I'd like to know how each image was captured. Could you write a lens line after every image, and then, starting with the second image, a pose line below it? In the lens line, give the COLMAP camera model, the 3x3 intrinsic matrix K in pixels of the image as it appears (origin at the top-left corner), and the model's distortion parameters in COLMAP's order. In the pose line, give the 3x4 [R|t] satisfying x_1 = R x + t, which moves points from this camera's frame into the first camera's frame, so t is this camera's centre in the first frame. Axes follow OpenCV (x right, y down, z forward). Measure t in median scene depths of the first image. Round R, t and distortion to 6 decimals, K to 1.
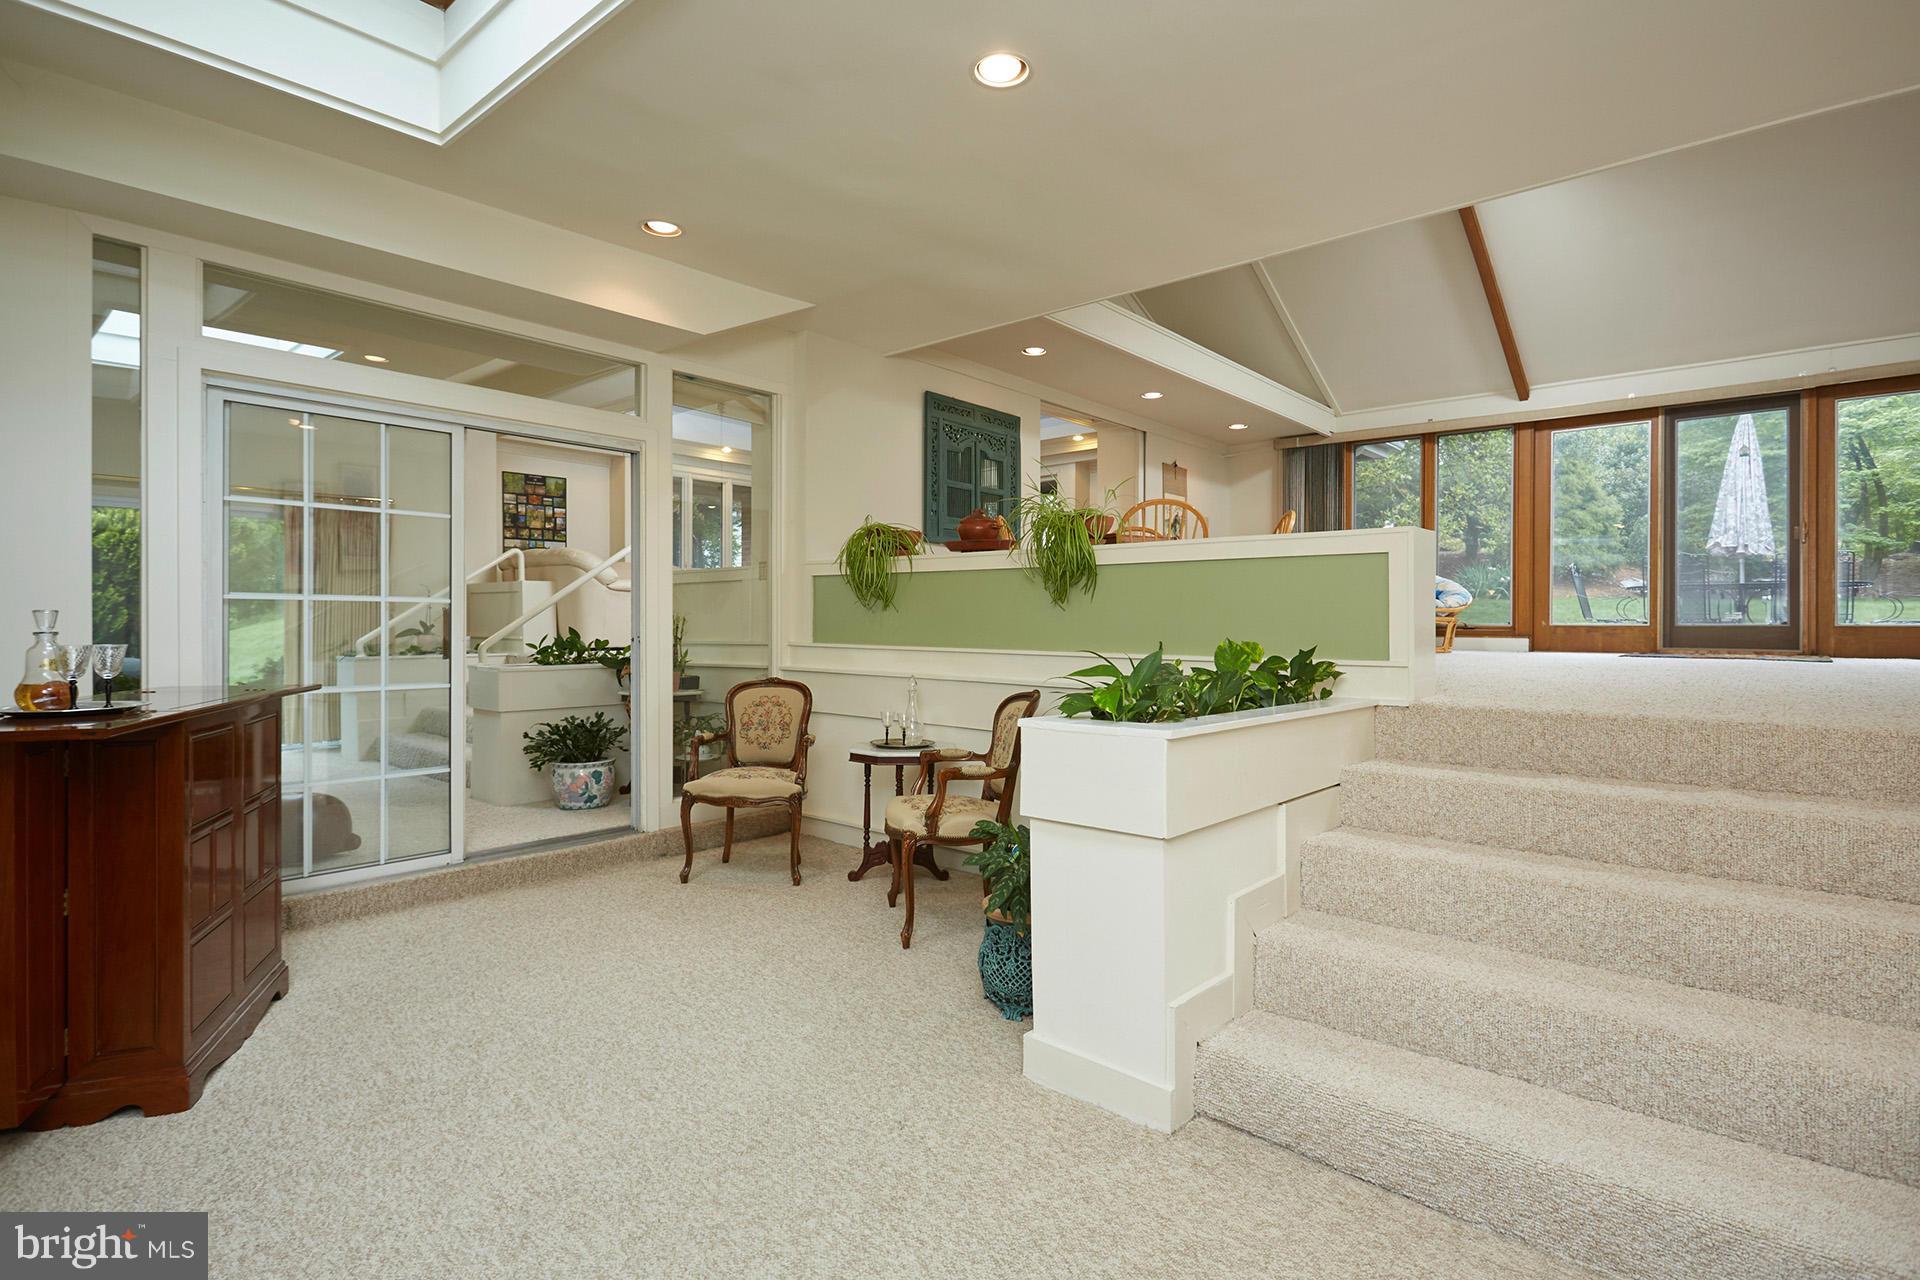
lens RADIAL K [[940.9, 0, 969.3], [0, 940.9, 633.9], [0, 0, 1]] dist [0.001876, -0.001988]
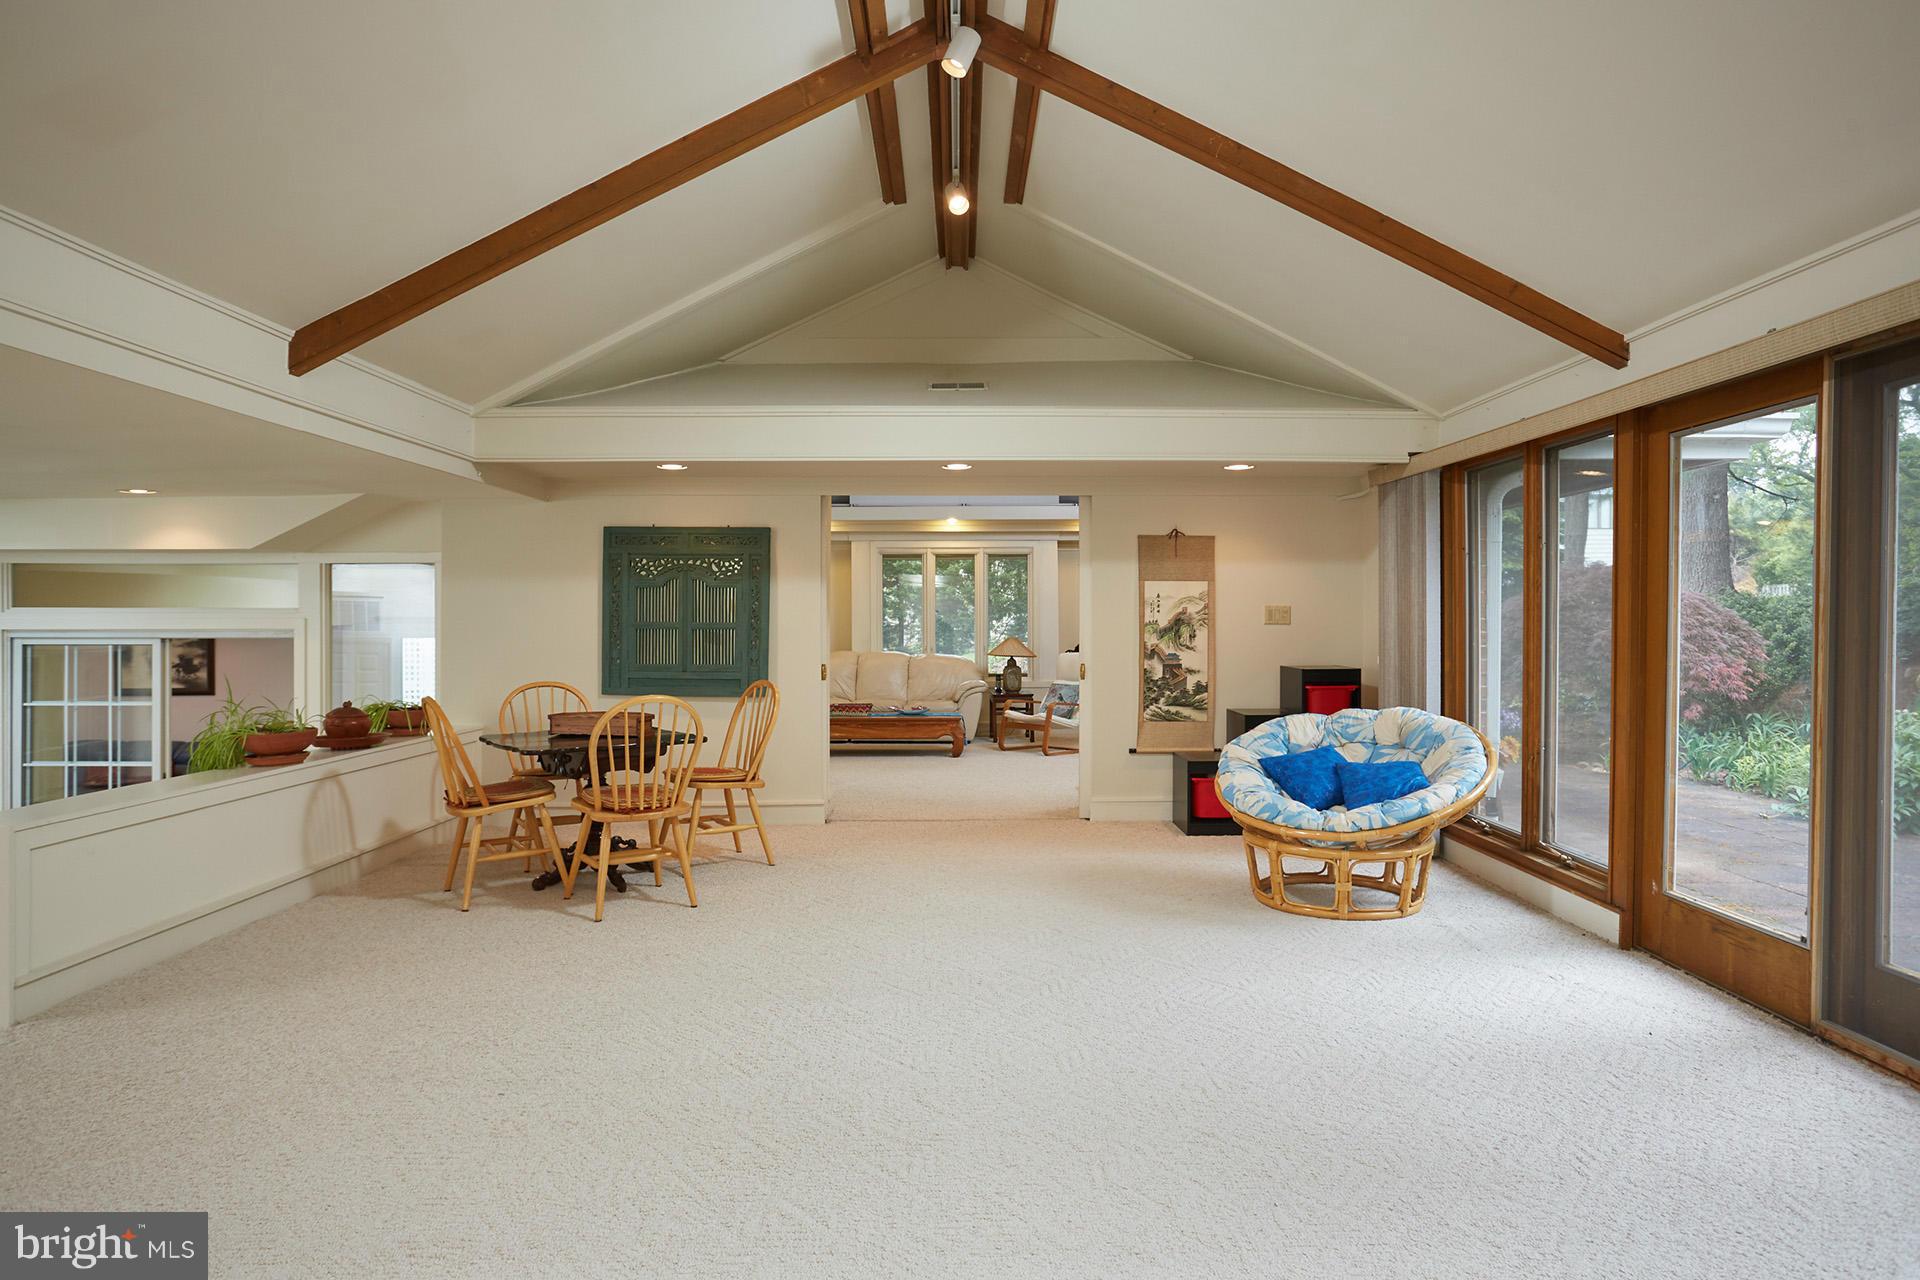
lens RADIAL K [[1135.9, 0, 941.7], [0, 1135.9, 629.9], [0, 0, 1]] dist [-0.023993, 0.002623]
pose [[0.654607, -0.002134, -0.755967, 0.776005], [-0.006958, 0.999937, -0.008848, -0.119554], [0.755938, 0.011052, 0.654550, 0.420281]]
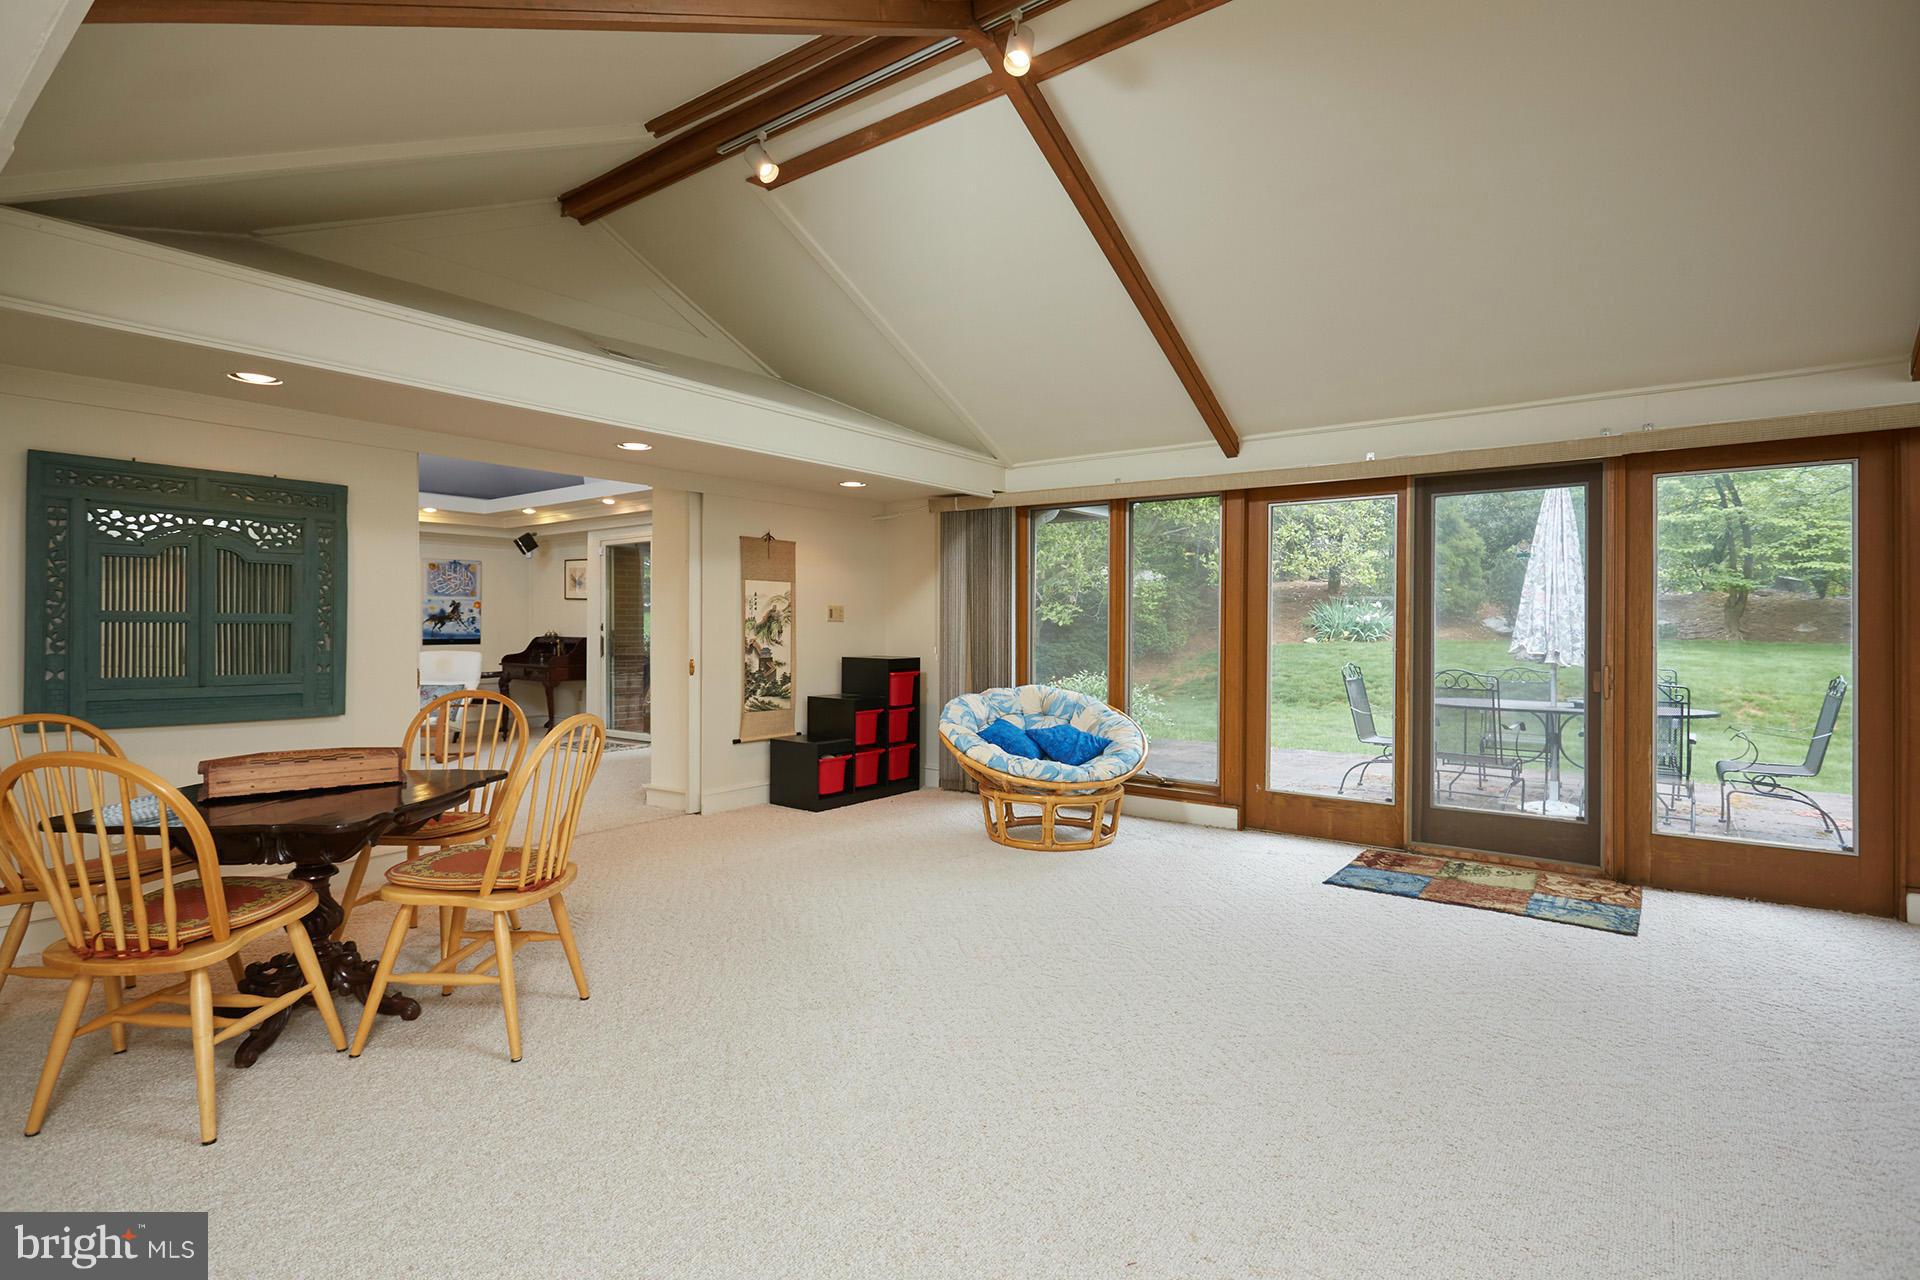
lens RADIAL K [[940.9, 0, 957.8], [0, 940.9, 640.7], [0, 0, 1]] dist [0.001876, -0.001988]
pose [[0.997630, -0.001915, 0.068782, 0.345456], [0.001811, 0.999997, 0.001569, -0.117425], [-0.068785, -0.001441, 0.997630, 0.336906]]
